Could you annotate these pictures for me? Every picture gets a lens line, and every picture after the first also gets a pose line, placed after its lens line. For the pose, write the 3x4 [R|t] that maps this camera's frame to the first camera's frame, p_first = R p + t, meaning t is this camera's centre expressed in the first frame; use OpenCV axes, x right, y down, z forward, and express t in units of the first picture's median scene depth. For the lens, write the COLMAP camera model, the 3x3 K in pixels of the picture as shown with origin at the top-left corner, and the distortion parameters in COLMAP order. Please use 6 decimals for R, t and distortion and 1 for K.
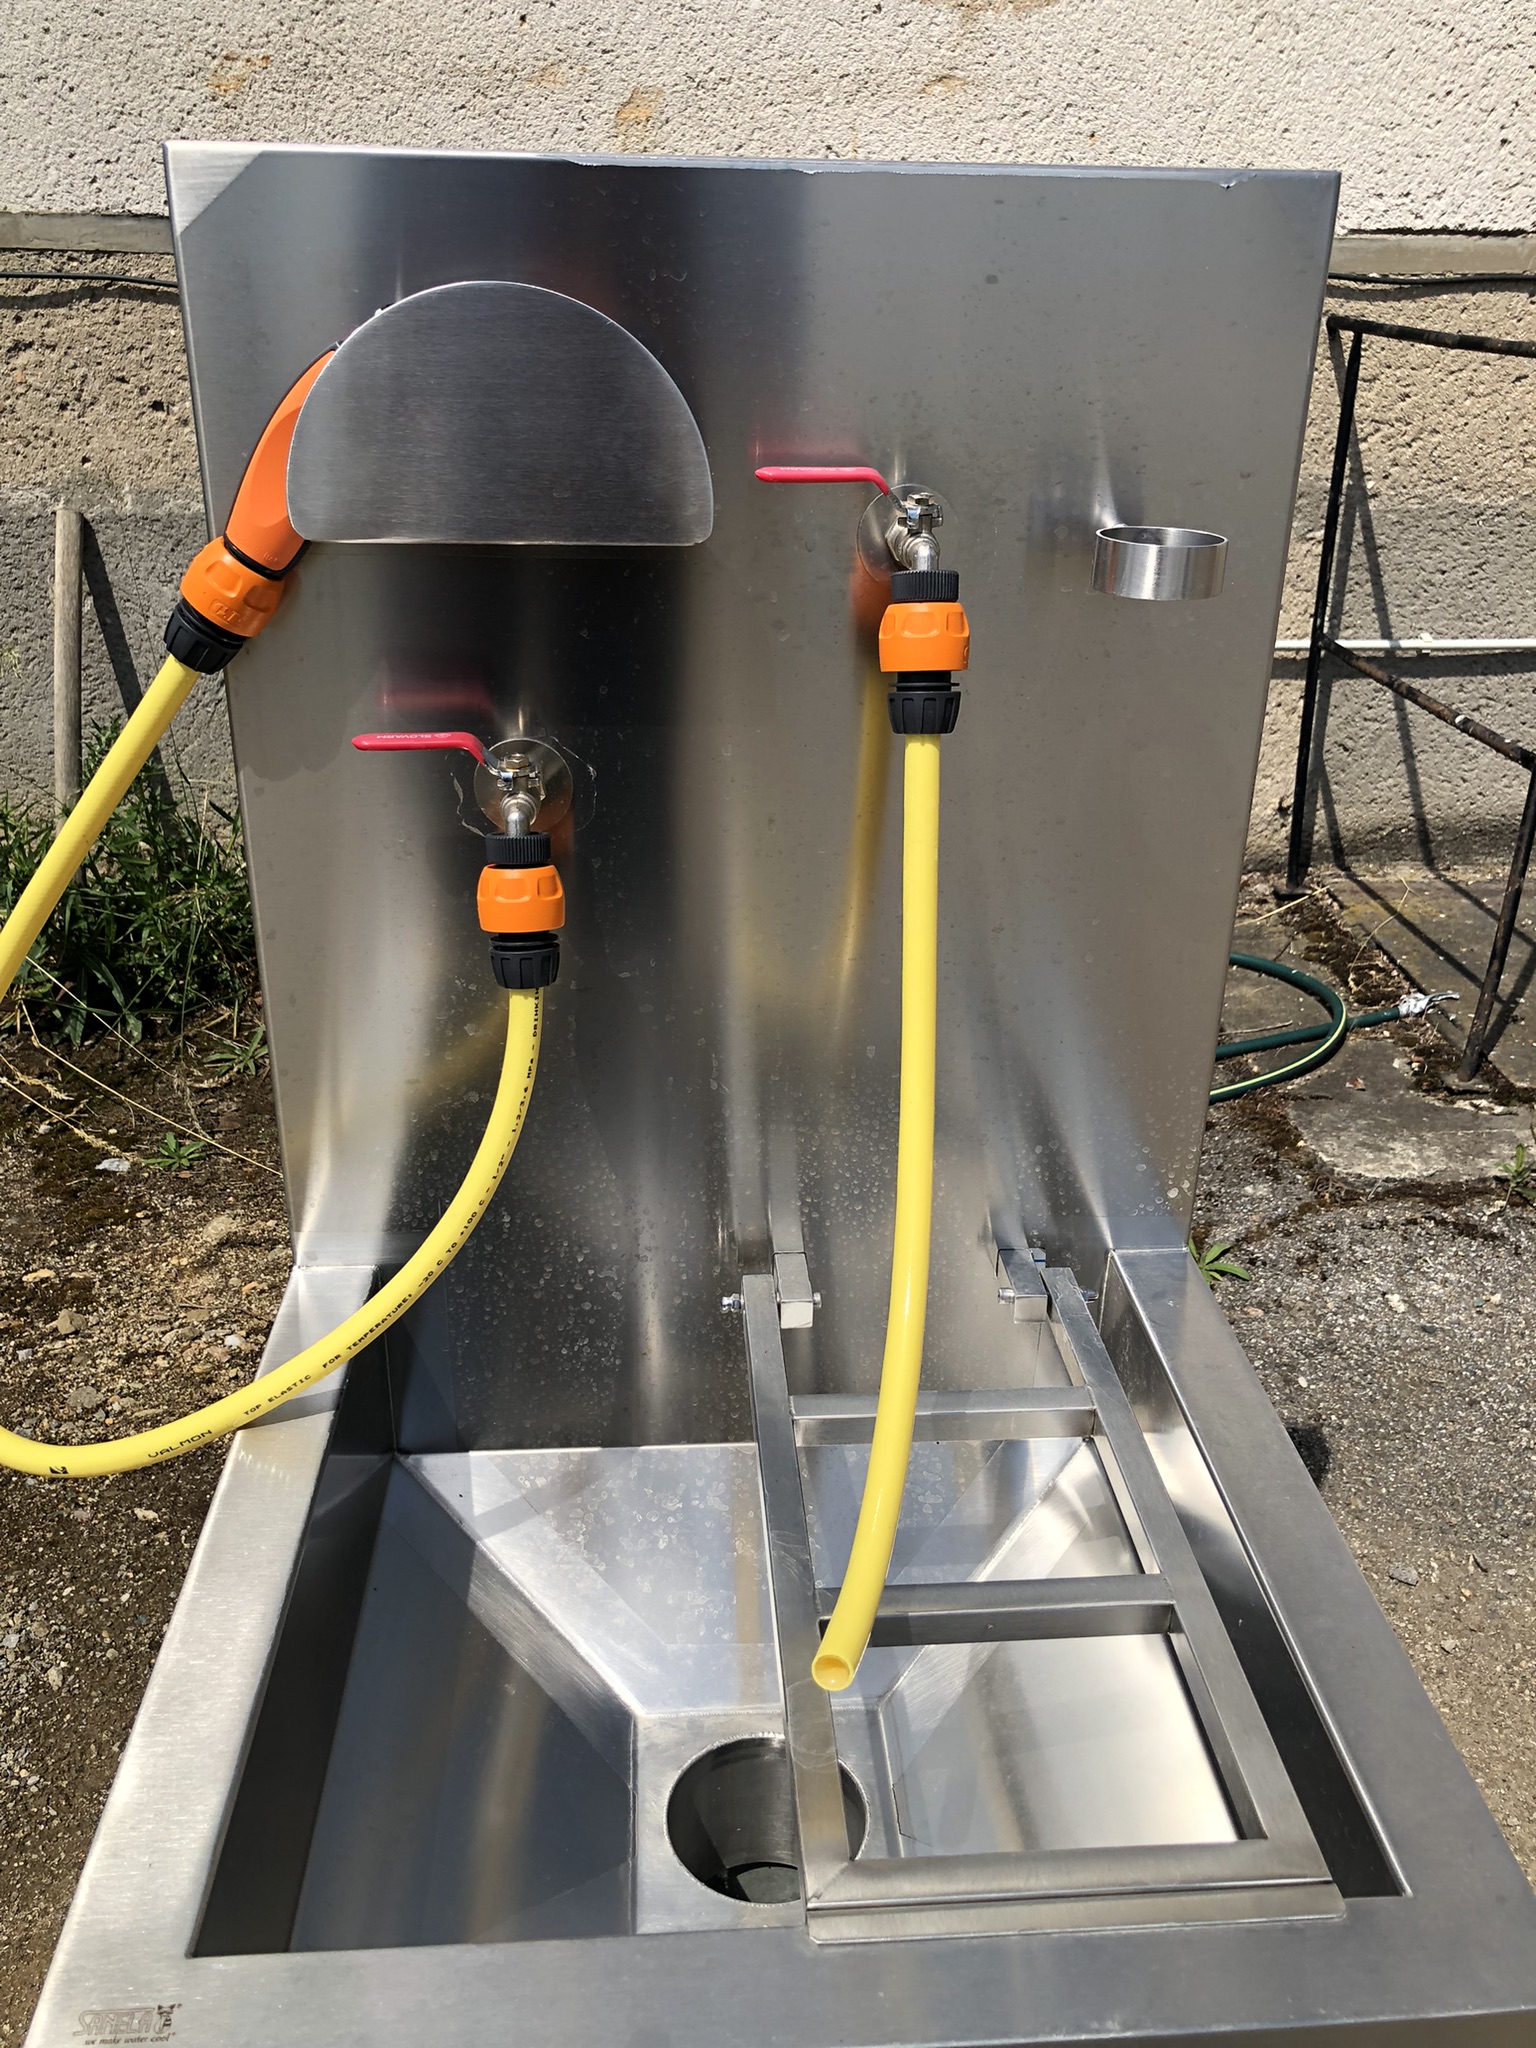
lens RADIAL K [[1665.8, 0, 768.0], [0, 1665.8, 1024.0], [0, 0, 1]] dist [0.011252, 0.004069]
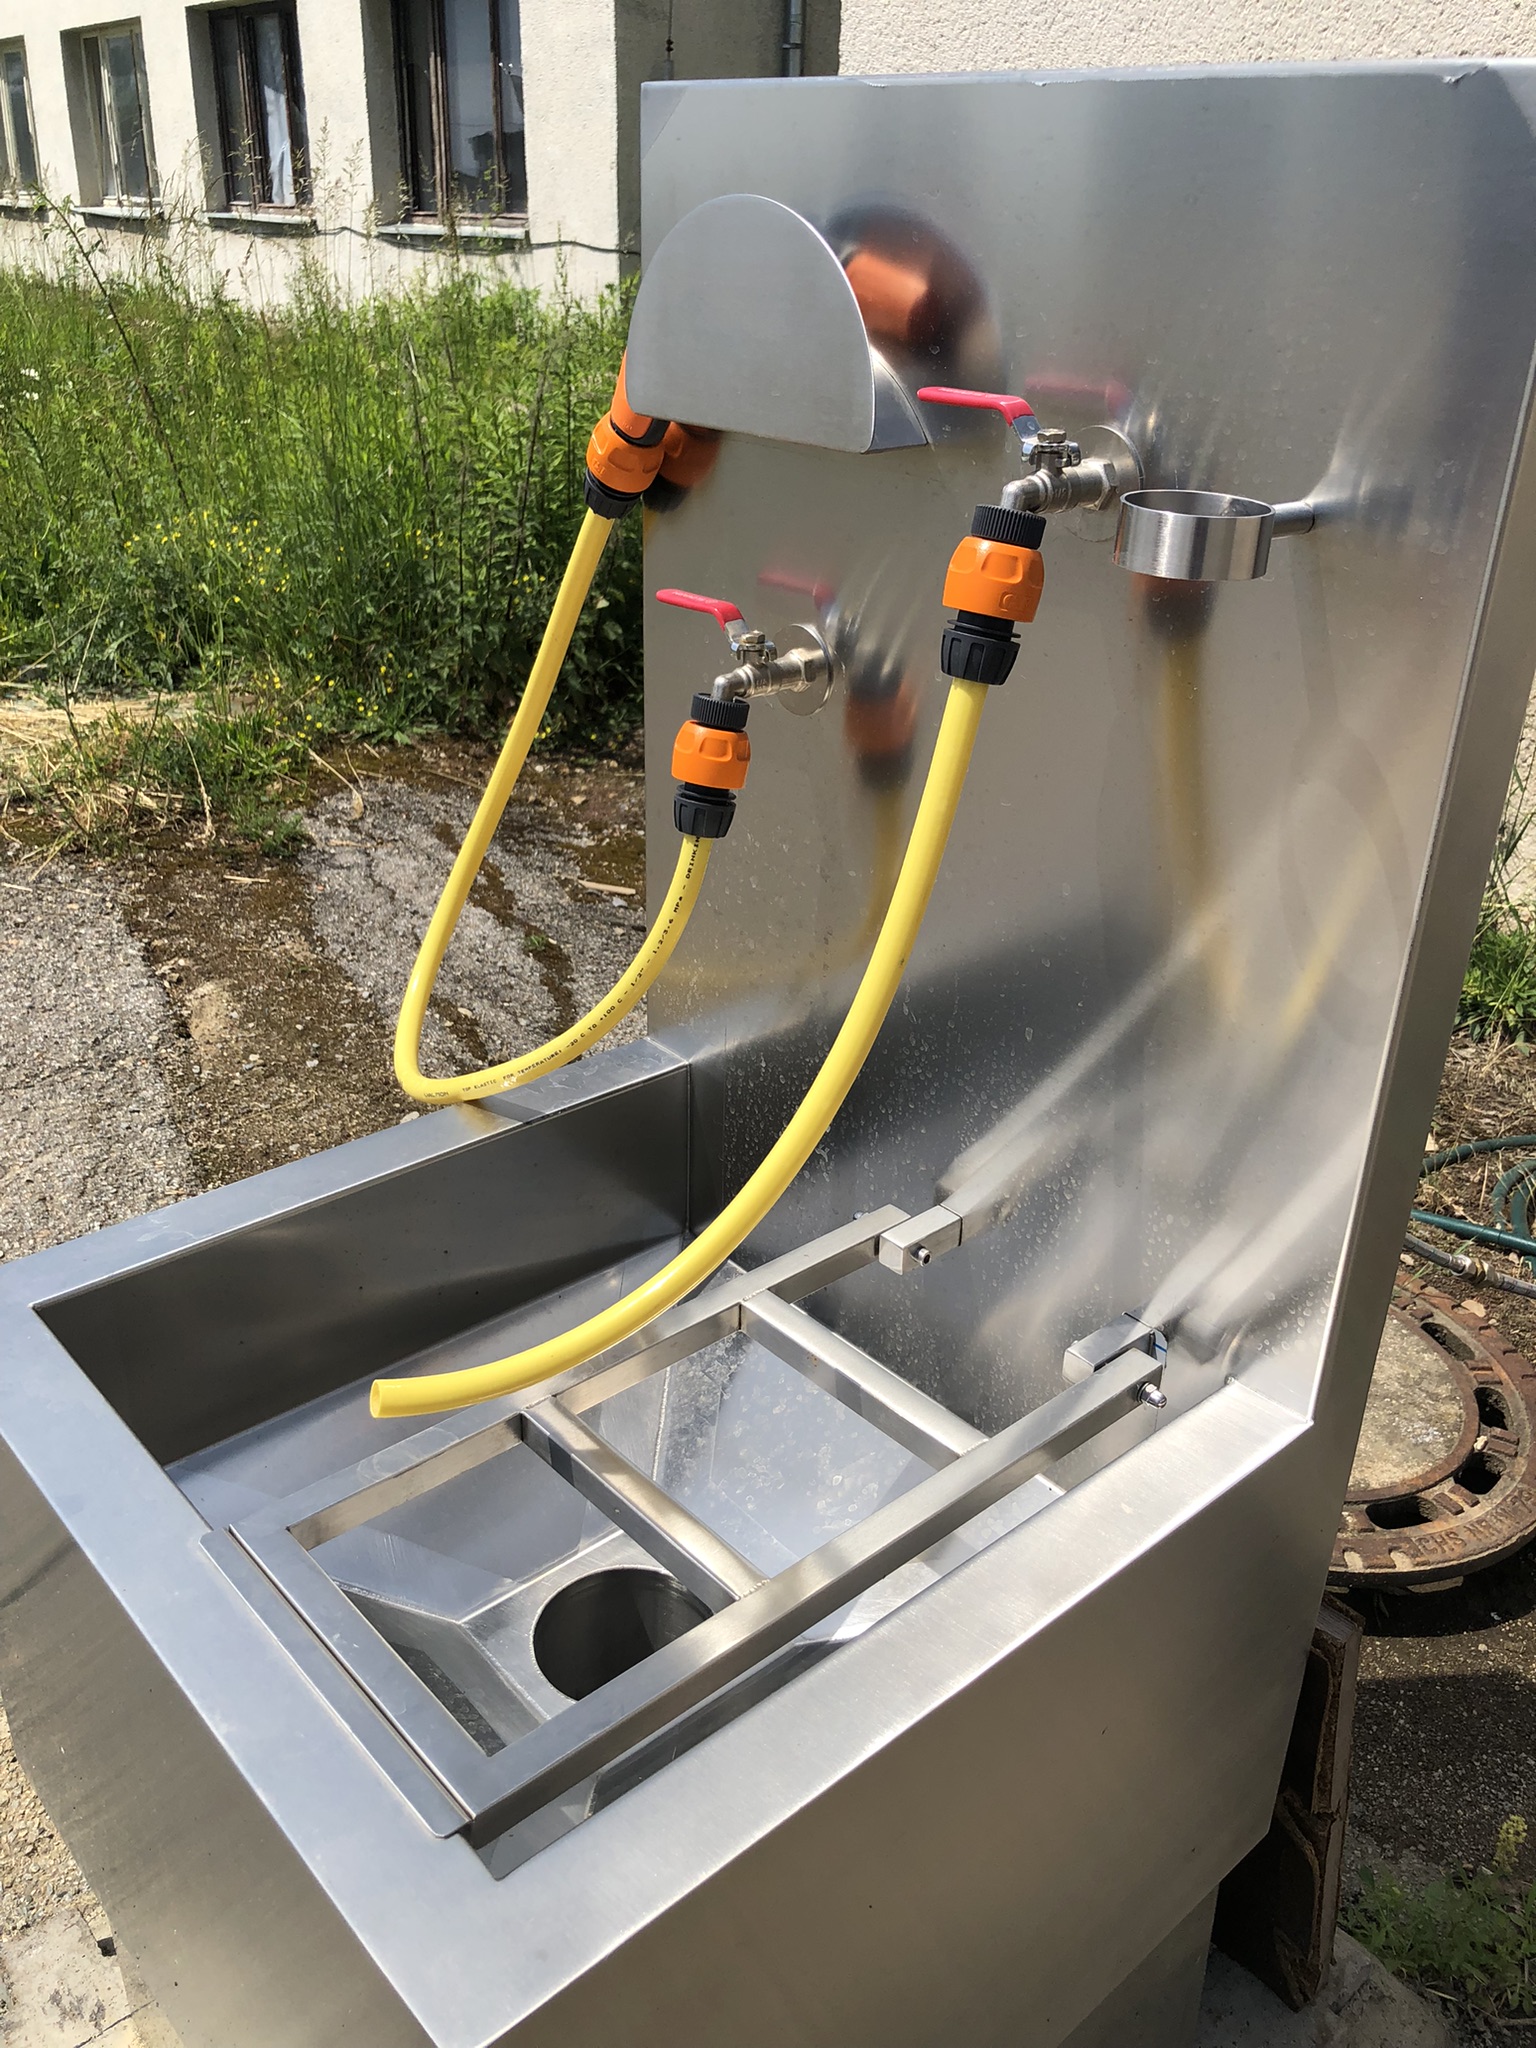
lens RADIAL K [[1665.8, 0, 768.0], [0, 1665.8, 1024.0], [0, 0, 1]] dist [0.011252, 0.004069]
pose [[0.612479, 0.354813, -0.706383, 0.772033], [-0.353954, 0.922115, 0.156273, -0.102518], [0.706814, 0.154313, 0.690363, 0.296868]]
